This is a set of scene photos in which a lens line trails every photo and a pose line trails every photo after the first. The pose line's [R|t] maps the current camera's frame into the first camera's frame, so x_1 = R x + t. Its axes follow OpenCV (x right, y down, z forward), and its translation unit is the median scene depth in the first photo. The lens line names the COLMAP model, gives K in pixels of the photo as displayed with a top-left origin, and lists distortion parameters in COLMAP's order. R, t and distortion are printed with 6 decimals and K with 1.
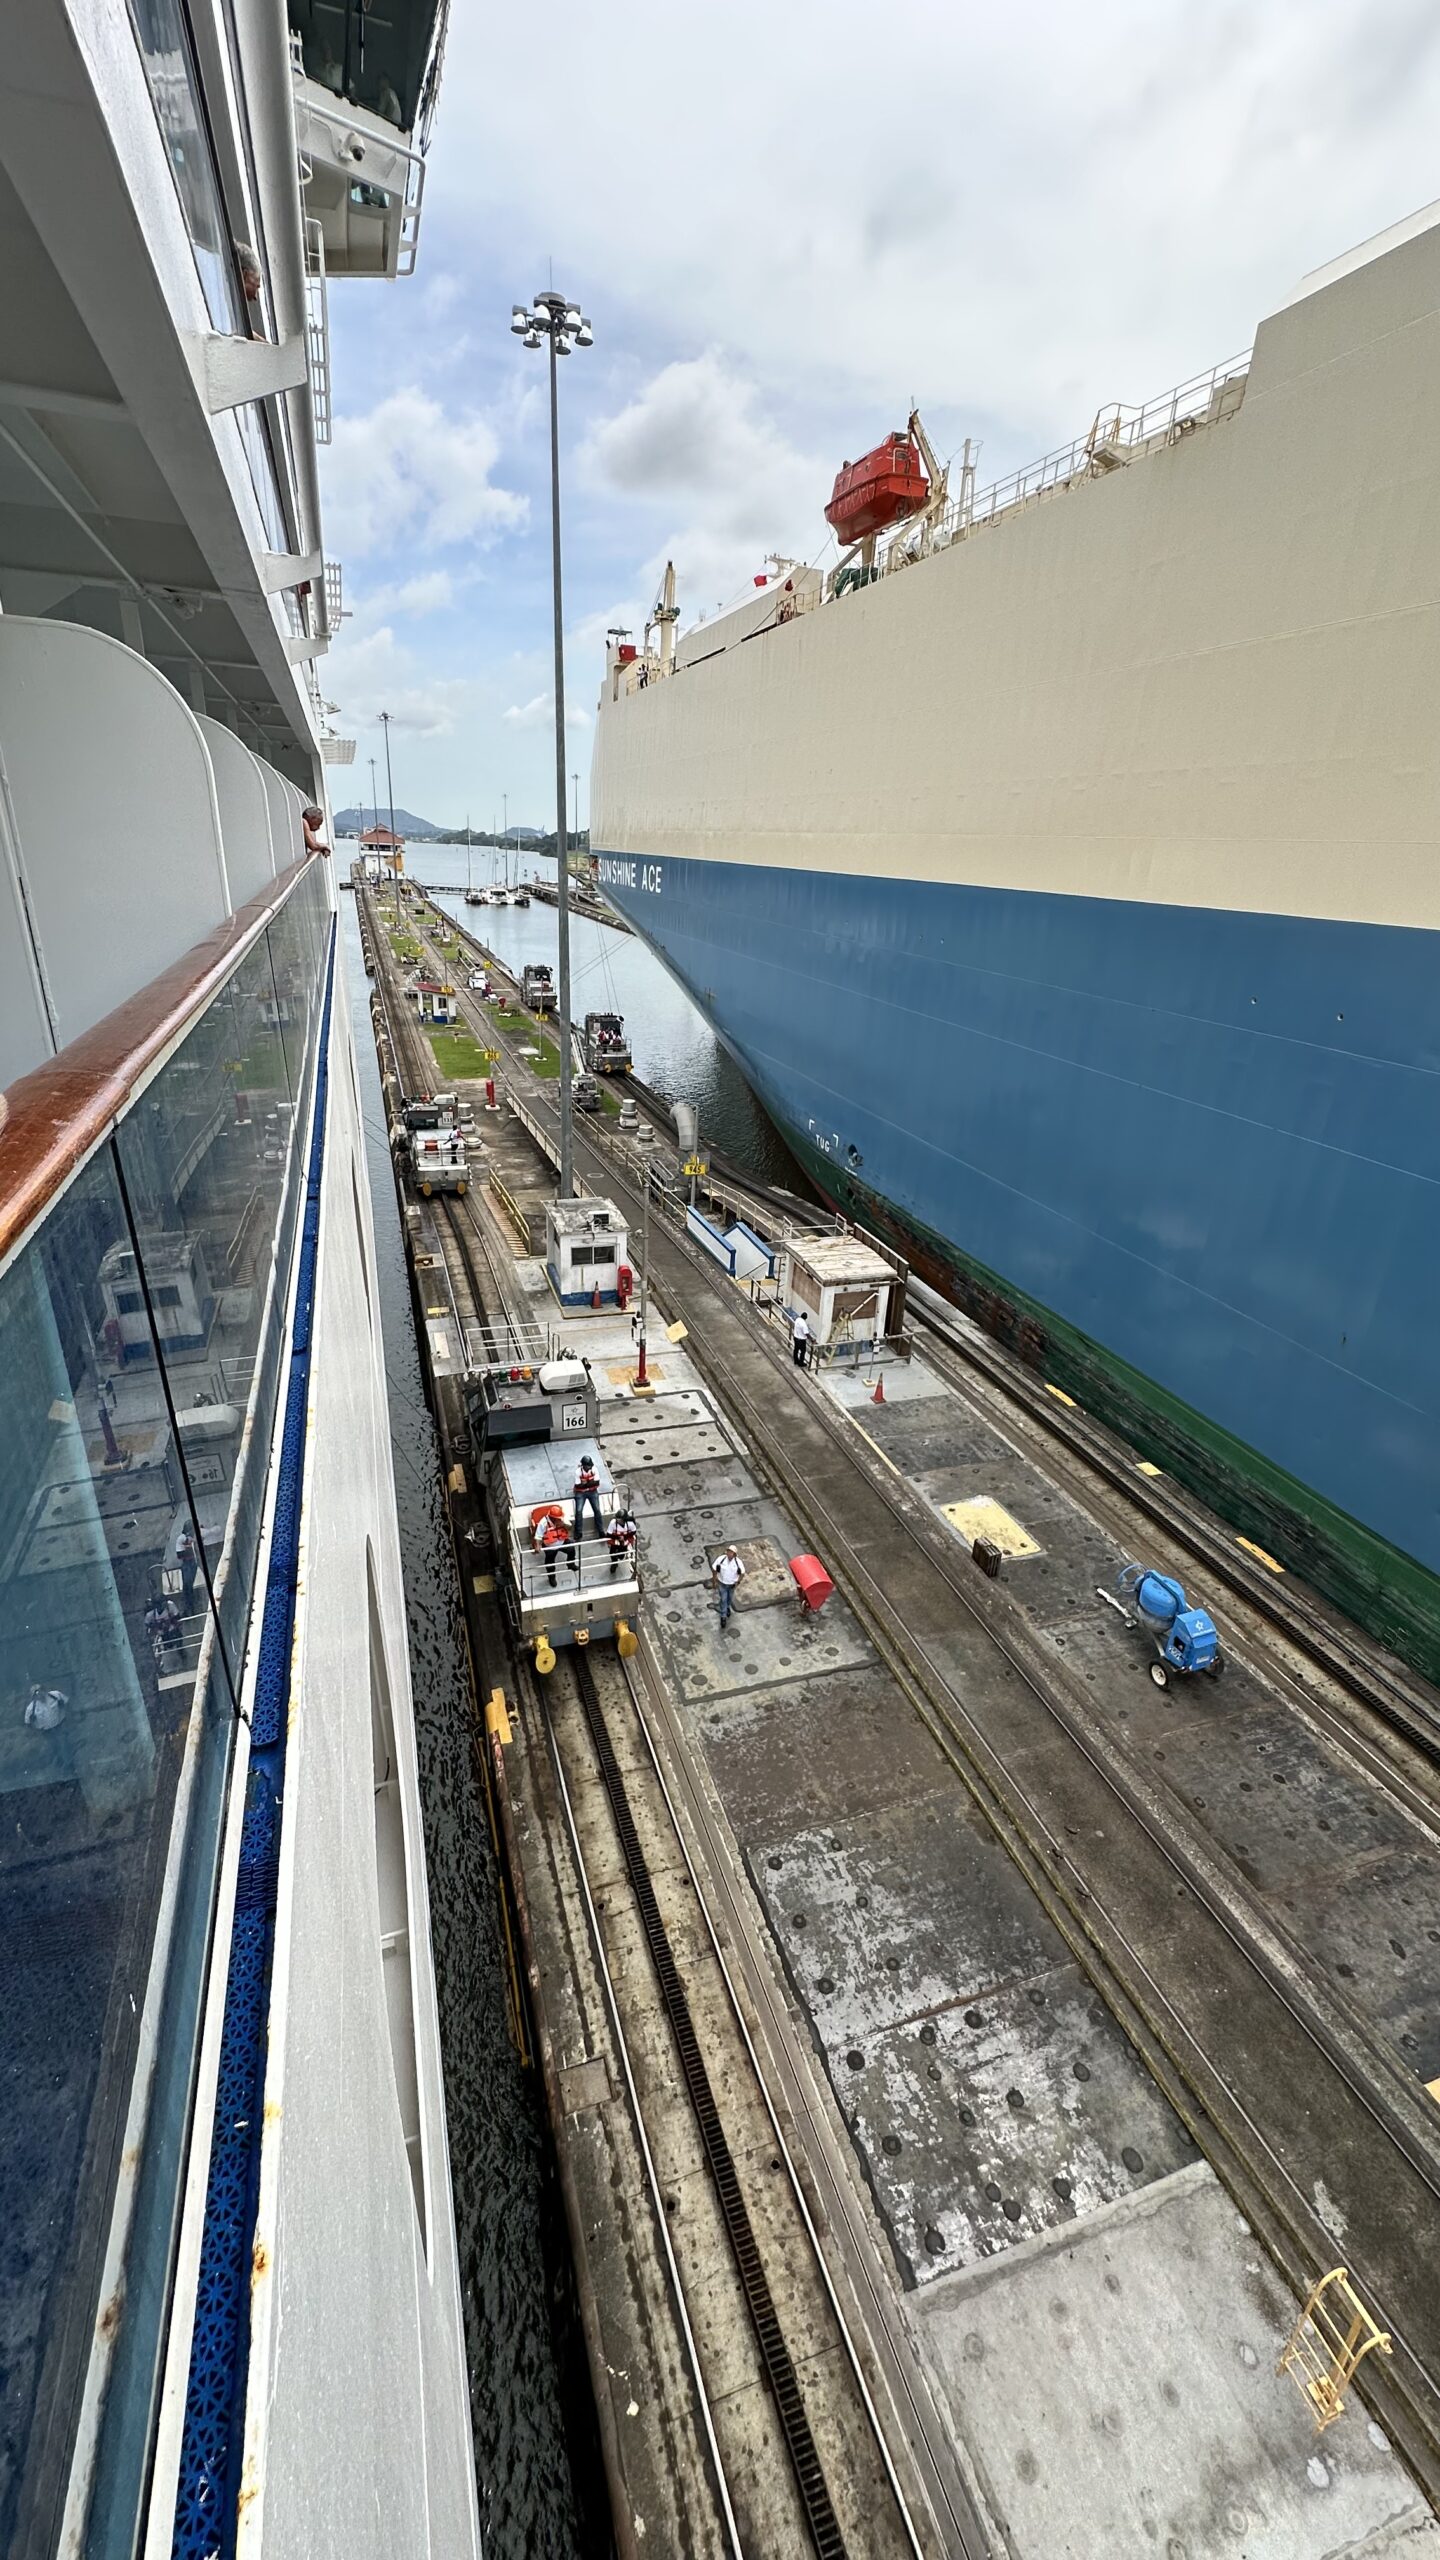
lens RADIAL K [[1036.1, 0, 720.0], [0, 1036.1, 1280.0], [0, 0, 1]] dist [-0.000368, -0.000004]
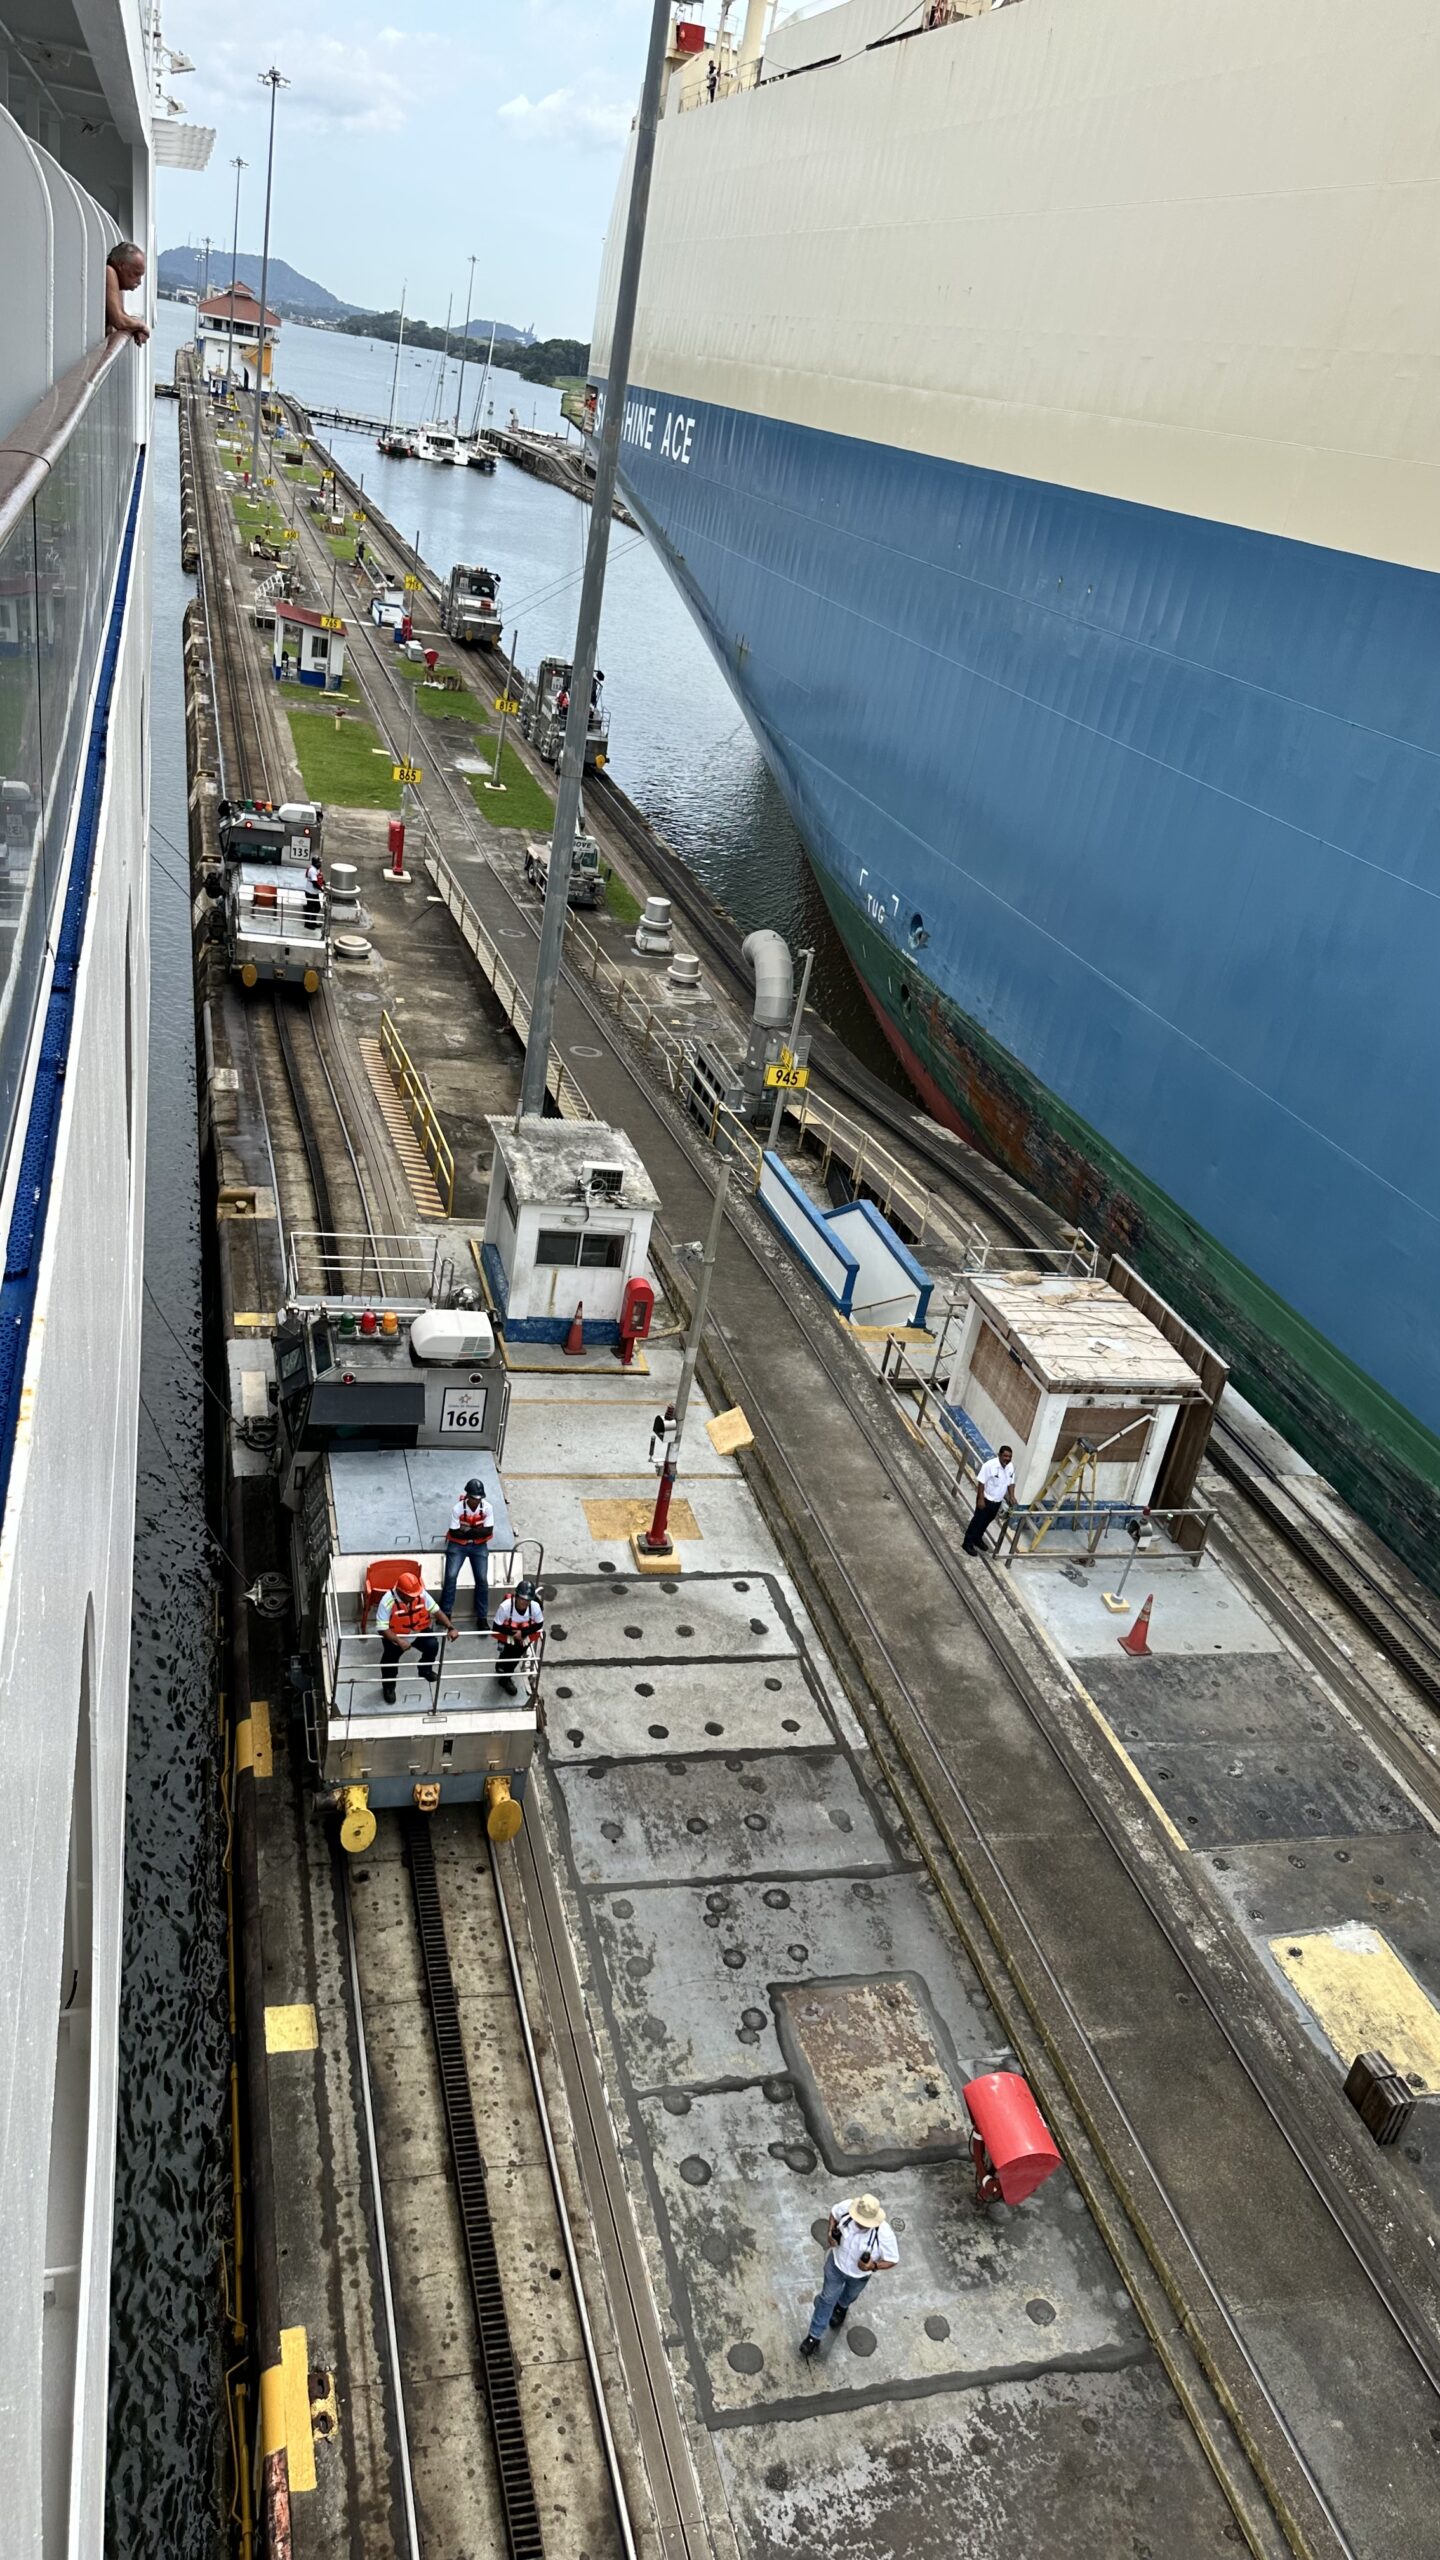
lens RADIAL K [[1797.7, 0, 711.3], [0, 1797.7, 1297.2], [0, 0, 1]] dist [0.139273, -0.224022]
pose [[0.991042, 0.133339, -0.007542, -0.050927], [-0.132635, 0.989274, 0.061202, -0.062407], [0.015622, -0.059653, 0.998097, 0.139546]]
